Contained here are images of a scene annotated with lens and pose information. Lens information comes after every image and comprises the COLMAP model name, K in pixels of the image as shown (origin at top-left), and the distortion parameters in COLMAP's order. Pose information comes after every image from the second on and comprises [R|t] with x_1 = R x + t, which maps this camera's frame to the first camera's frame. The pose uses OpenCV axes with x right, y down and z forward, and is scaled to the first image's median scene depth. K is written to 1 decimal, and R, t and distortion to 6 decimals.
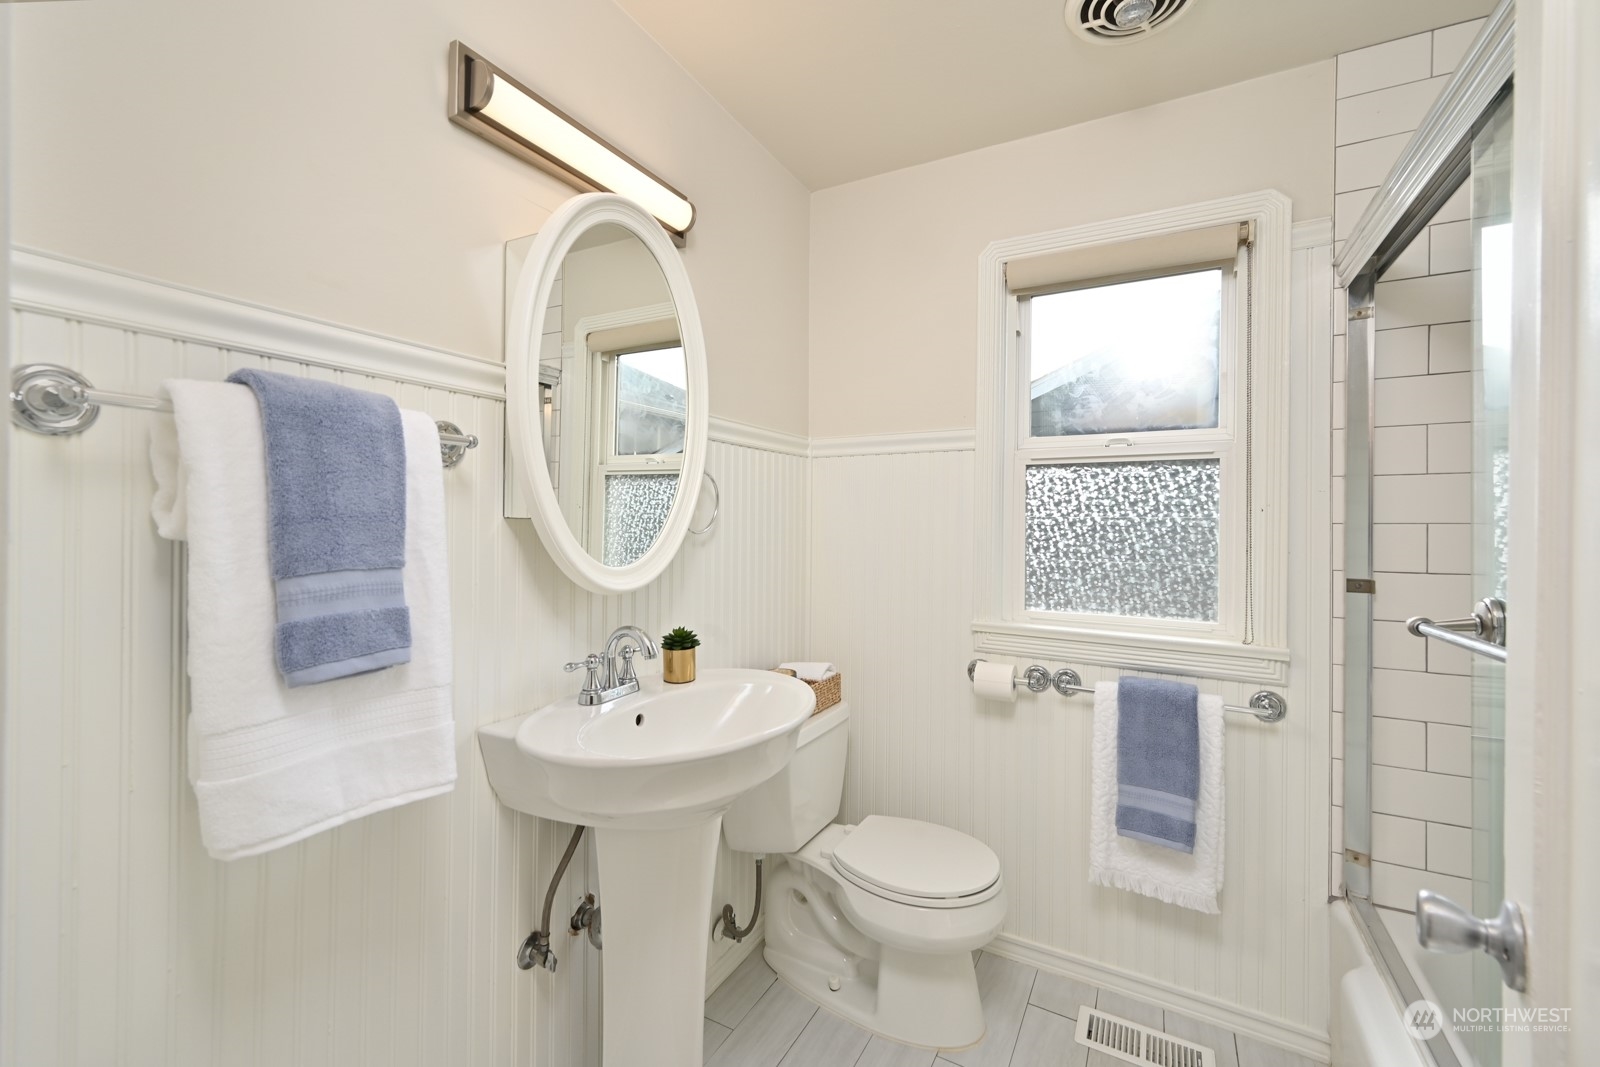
lens RADIAL K [[673.5, 0, 796.9], [0, 673.5, 465.7], [0, 0, 1]] dist [-0.000319, -0.000270]
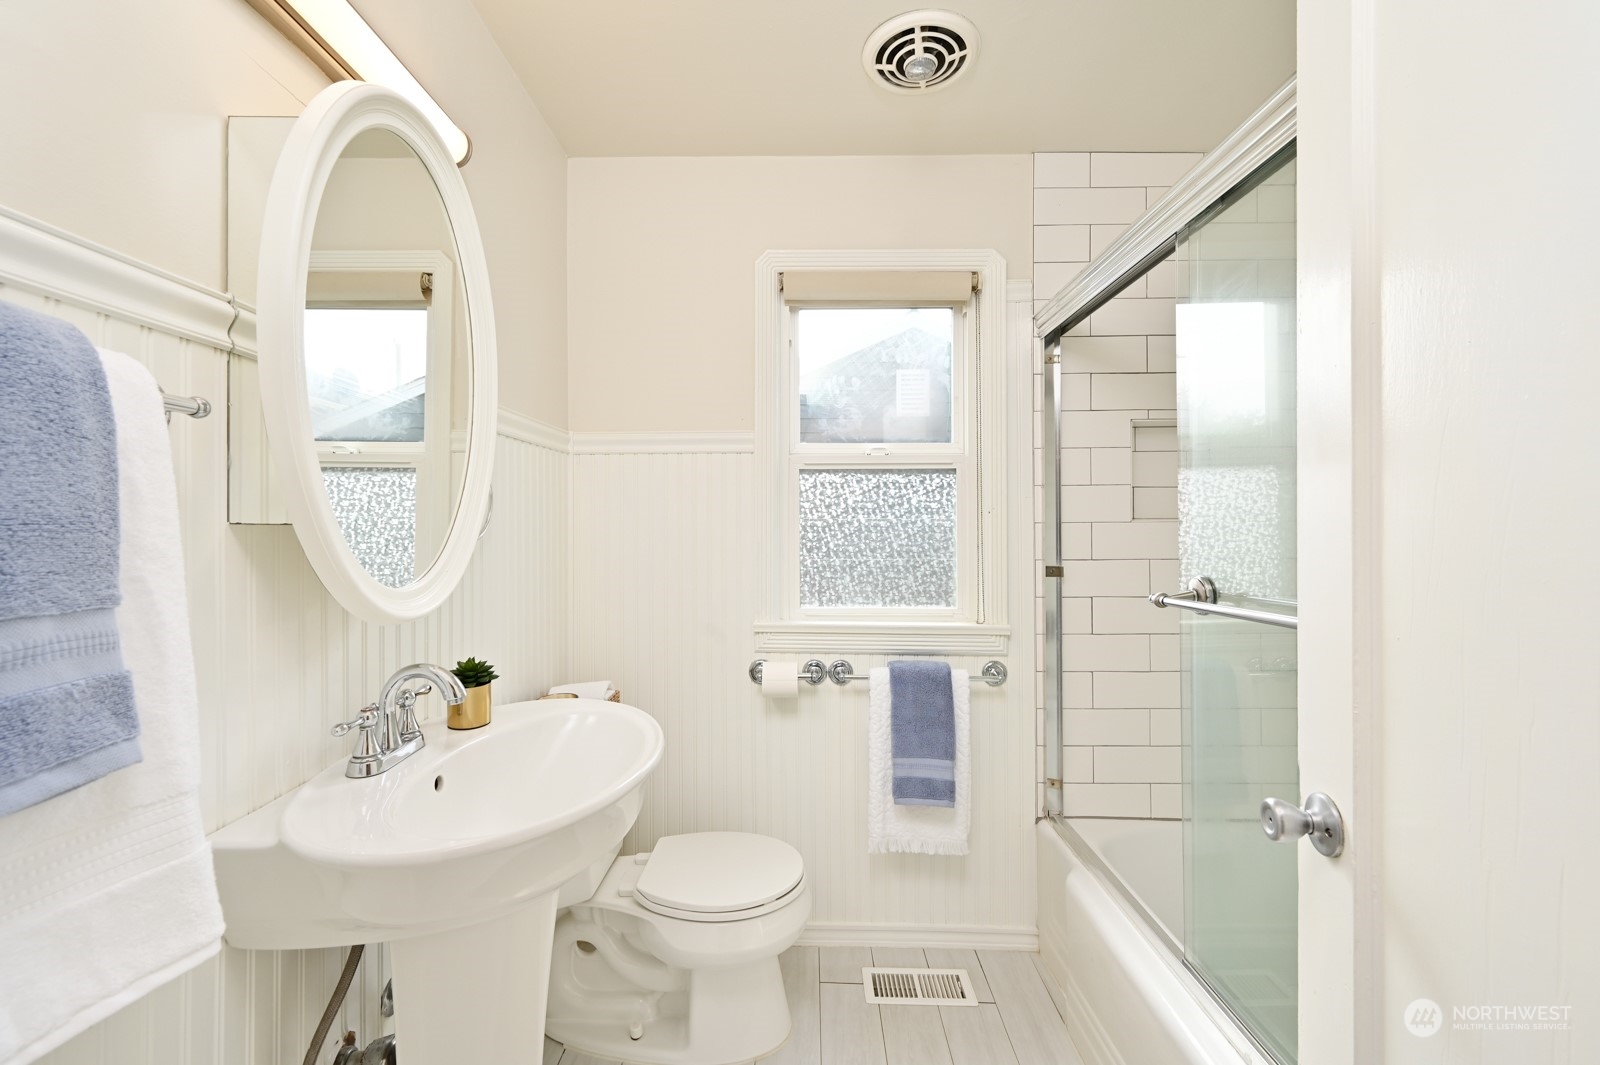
lens RADIAL K [[669.0, 0, 769.0], [0, 669.0, 475.5], [0, 0, 1]] dist [-0.000971, 0.000197]
pose [[0.880276, 0.025704, 0.473766, -0.234802], [-0.030390, 0.999536, 0.002236, 0.009168], [-0.473488, -0.016366, 0.880648, 0.130091]]
